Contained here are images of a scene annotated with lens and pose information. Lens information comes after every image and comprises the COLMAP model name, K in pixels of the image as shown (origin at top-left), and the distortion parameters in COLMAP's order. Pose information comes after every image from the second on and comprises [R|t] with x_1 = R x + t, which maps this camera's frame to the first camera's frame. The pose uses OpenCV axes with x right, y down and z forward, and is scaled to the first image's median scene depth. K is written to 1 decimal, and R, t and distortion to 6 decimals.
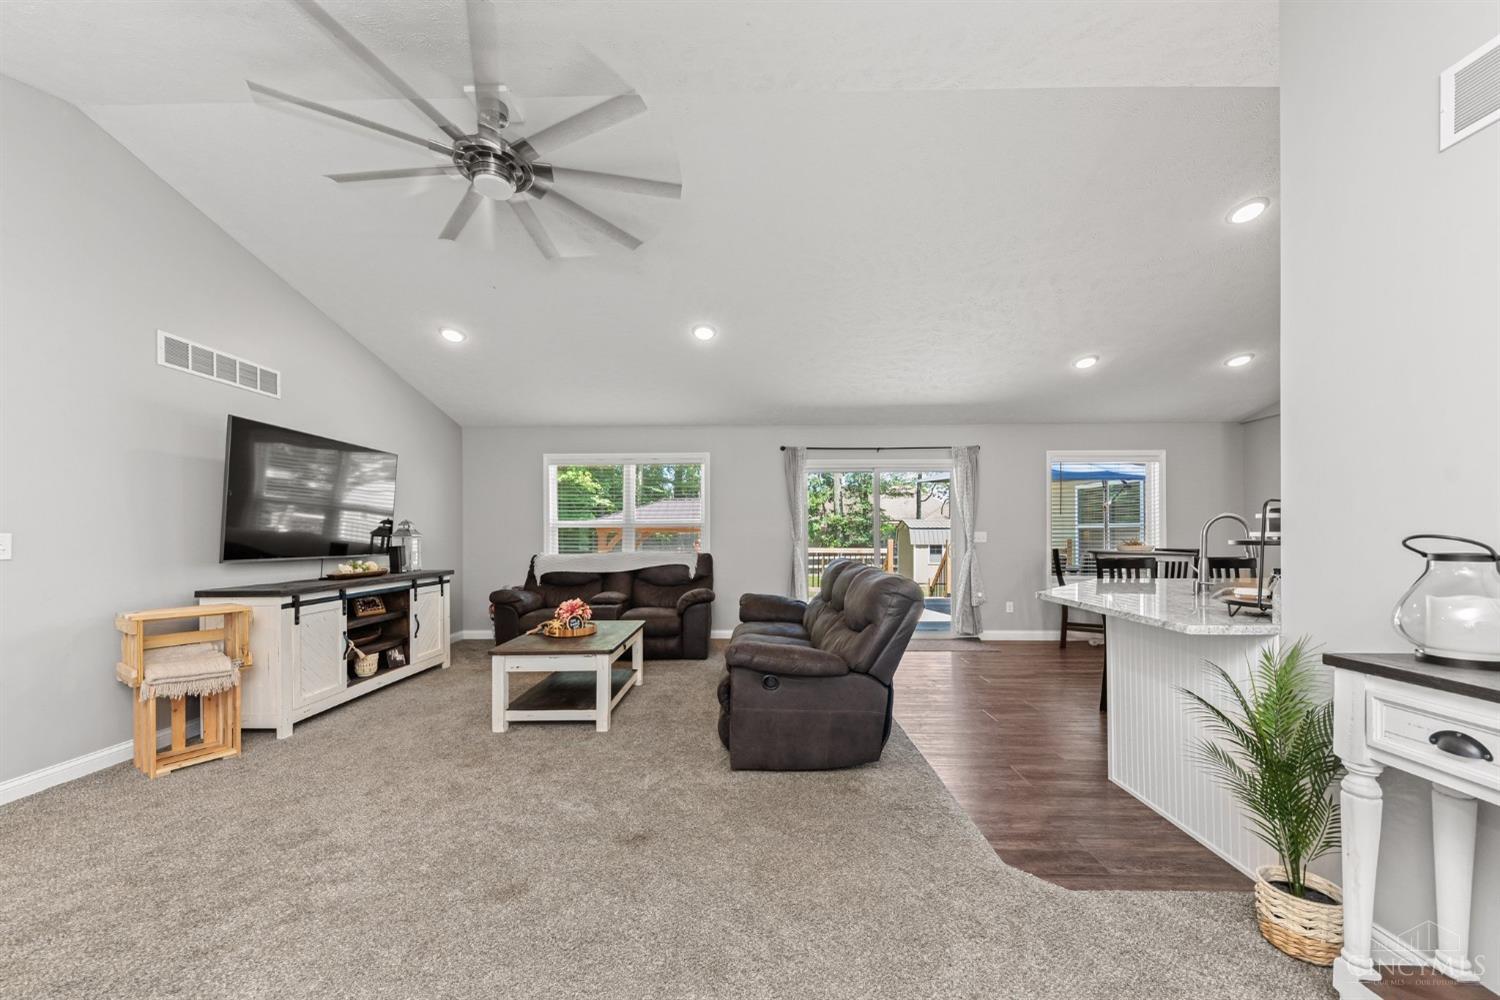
lens RADIAL K [[554.5, 0, 748.2], [0, 554.5, 534.1], [0, 0, 1]] dist [0.006151, -0.000207]
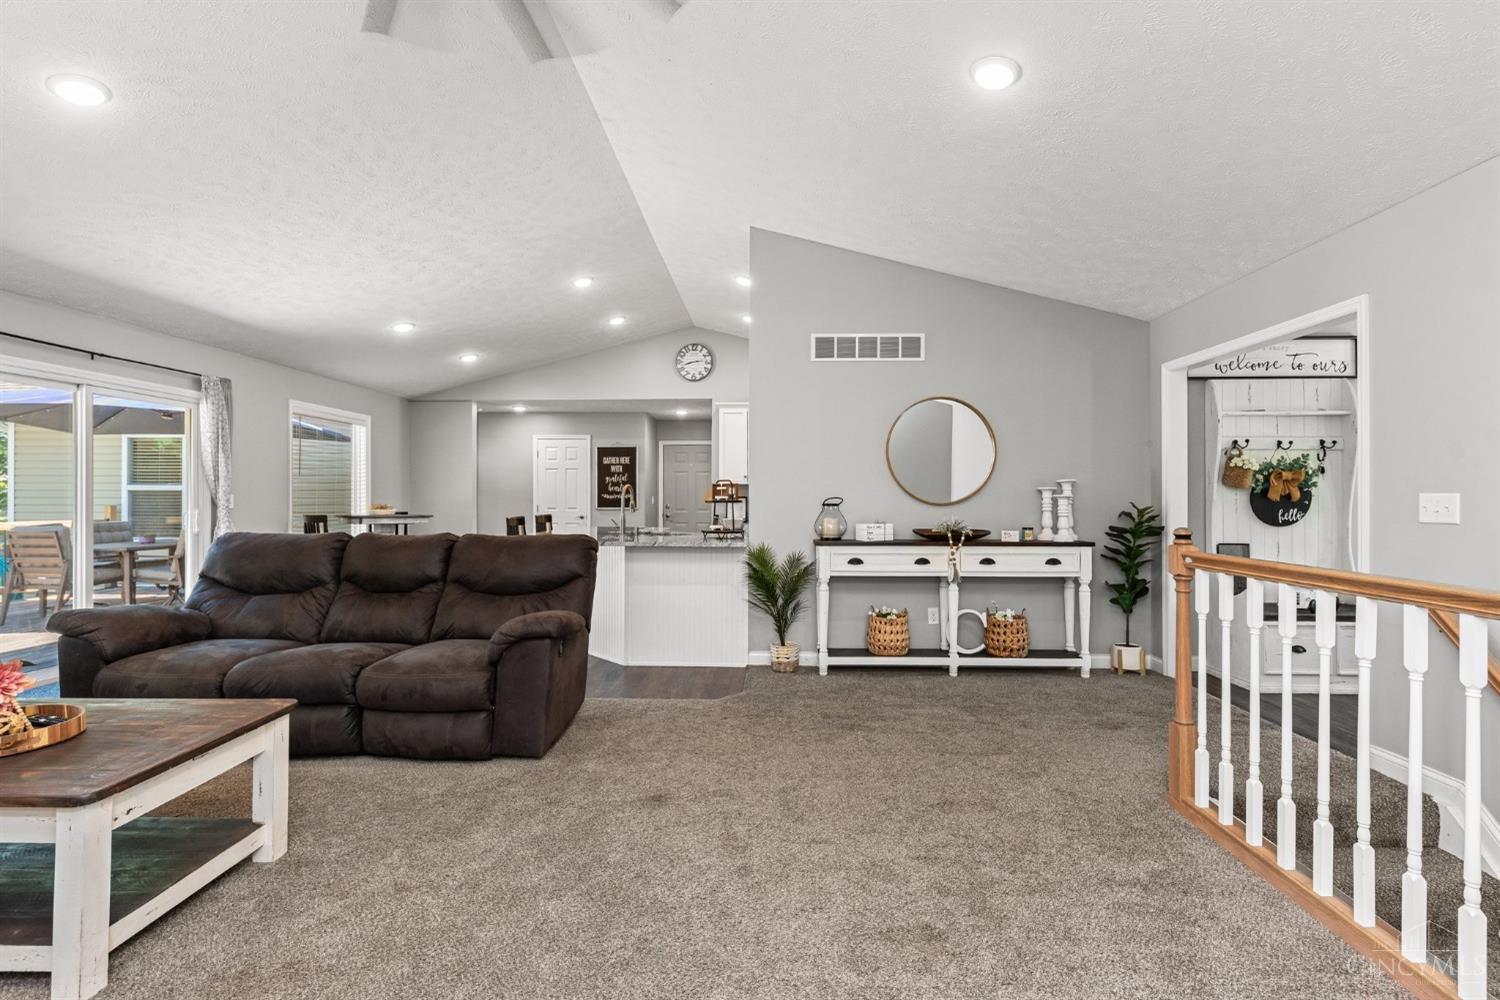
lens RADIAL K [[684.2, 0, 753.1], [0, 684.2, 495.6], [0, 0, 1]] dist [0.015267, -0.009605]
pose [[0.010813, 0.007206, 0.999916, -0.730624], [-0.000910, 0.999974, -0.007197, 0.005094], [-0.999941, -0.000832, 0.010819, 0.412988]]
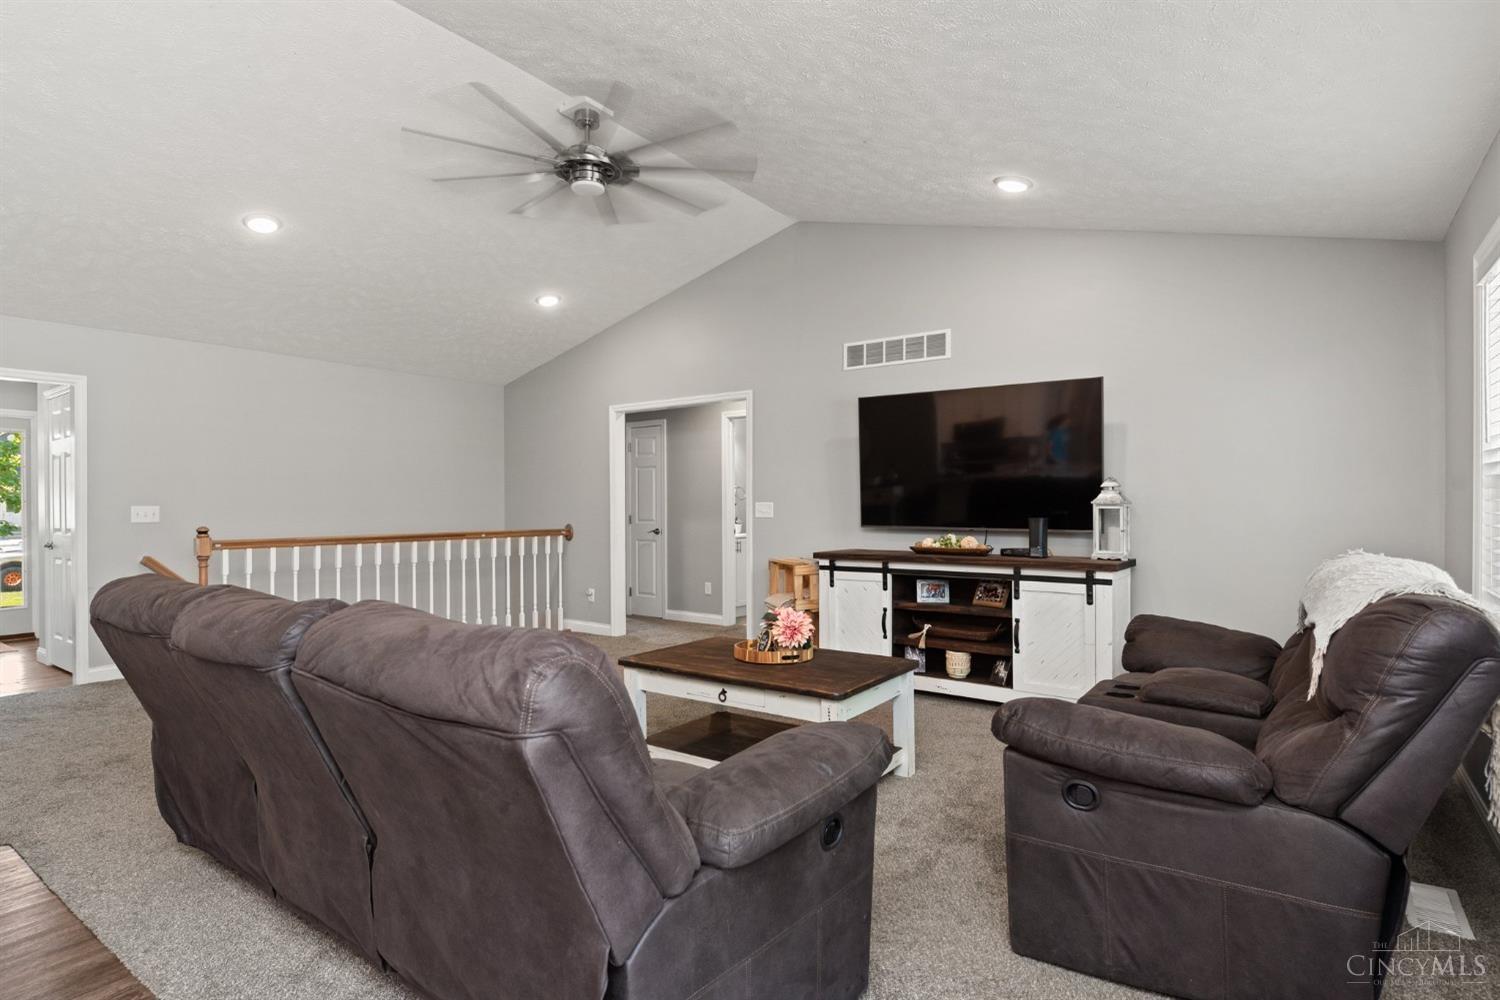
lens RADIAL K [[752.7, 0, 751.4], [0, 752.7, 521.4], [0, 0, 1]] dist [0.000504, 0.000309]
pose [[-0.570374, 0.023584, -0.821046, 0.362851], [0.006718, 0.999688, 0.024048, 0.000429], [0.821358, 0.008201, -0.570355, 1.324147]]
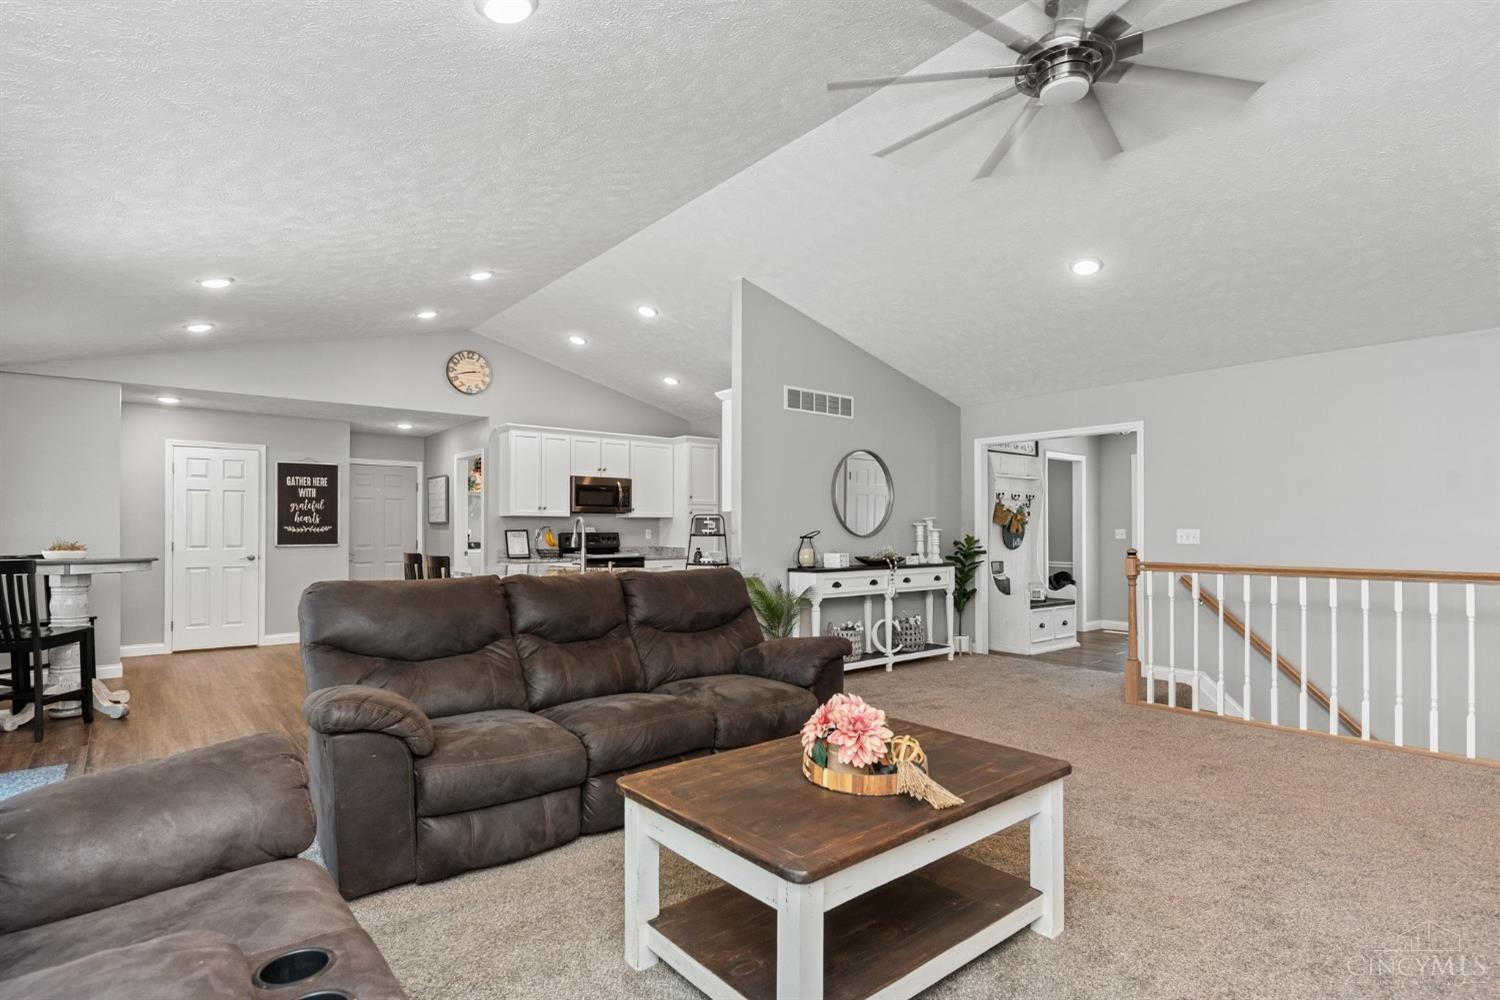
lens RADIAL K [[752.7, 0, 751.4], [0, 752.7, 521.4], [0, 0, 1]] dist [0.000504, 0.000309]
pose [[-0.654699, 0.012991, 0.755778, -0.611178], [0.002223, 0.999881, -0.015262, 0.003251], [-0.755887, -0.008312, -0.654650, 1.290248]]
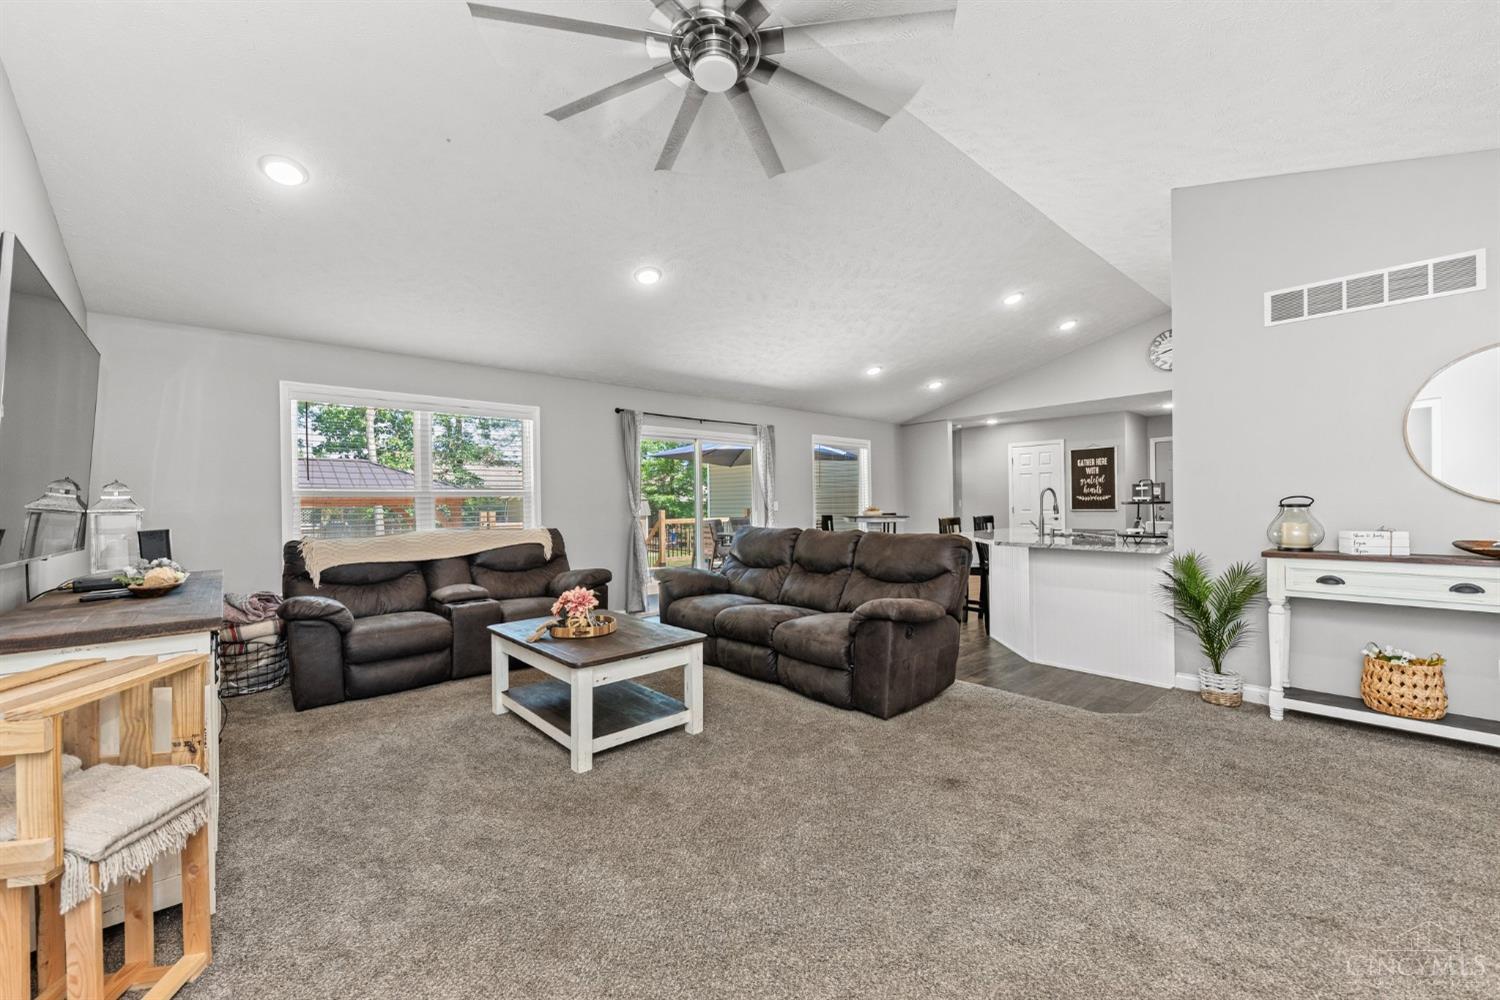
lens RADIAL K [[588.8, 0, 744.6], [0, 588.8, 506.6], [0, 0, 1]] dist [0.000549, -0.002206]
pose [[0.740454, -0.008751, 0.672050, -0.638351], [0.009753, 0.999950, 0.002275, 0.004526], [-0.672036, 0.004870, 0.740503, 0.216035]]
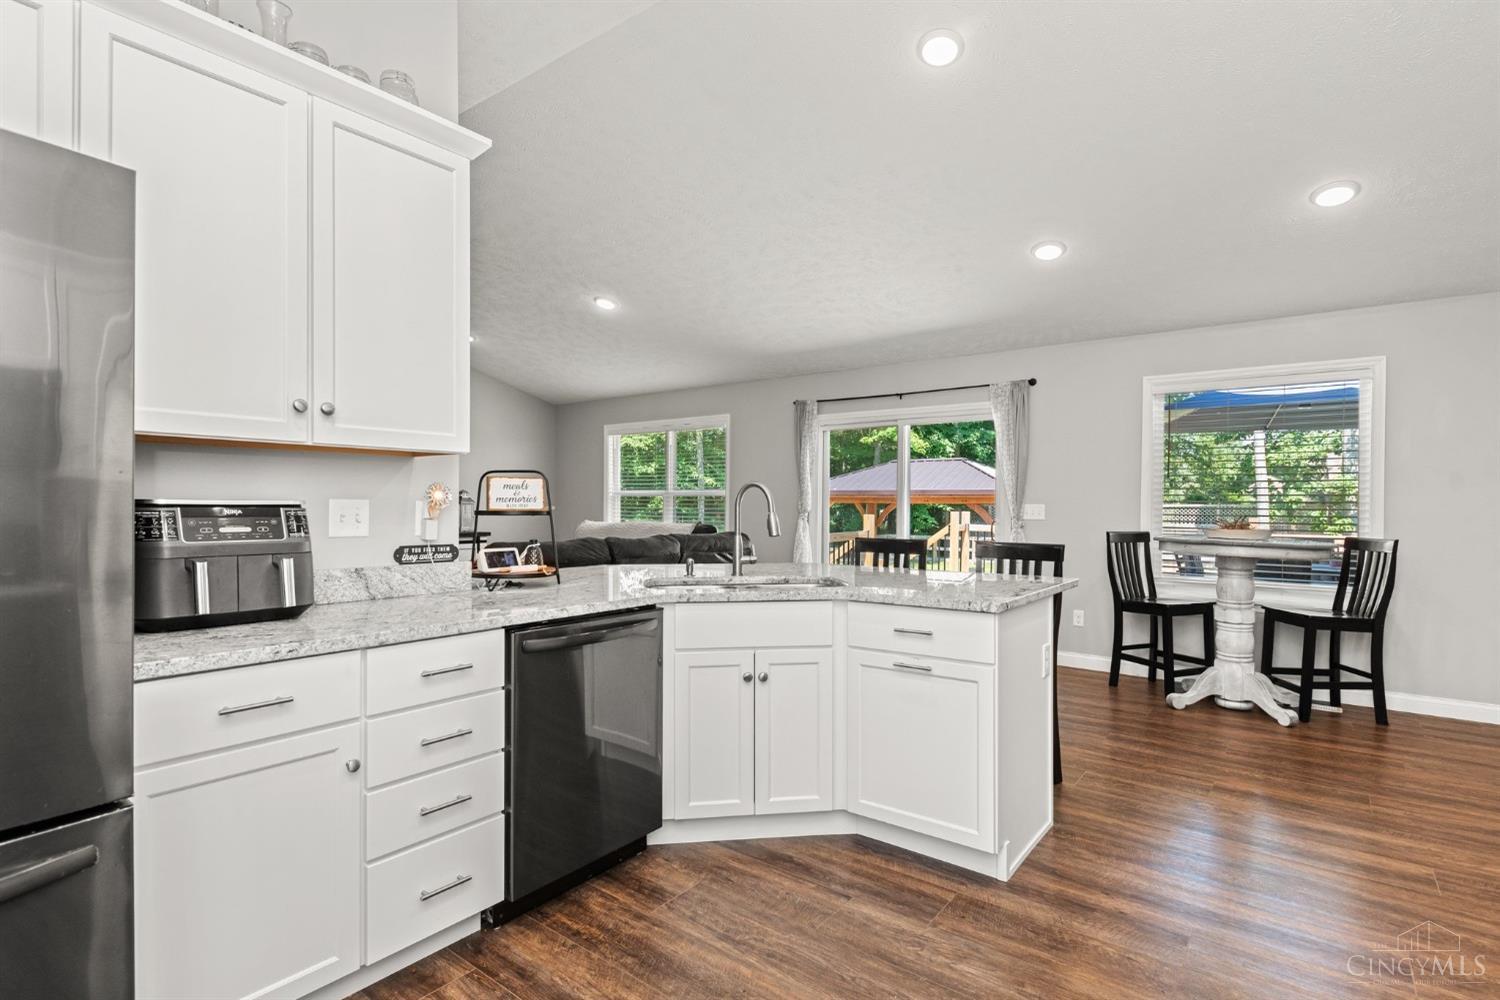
lens RADIAL K [[729.2, 0, 747.1], [0, 729.2, 509.0], [0, 0, 1]] dist [0.007691, -0.011327]
pose [[0.802505, 0.012229, -0.596520, 0.980586], [-0.008693, 0.999923, 0.008805, -0.003757], [0.596582, -0.001880, 0.802550, 0.093904]]
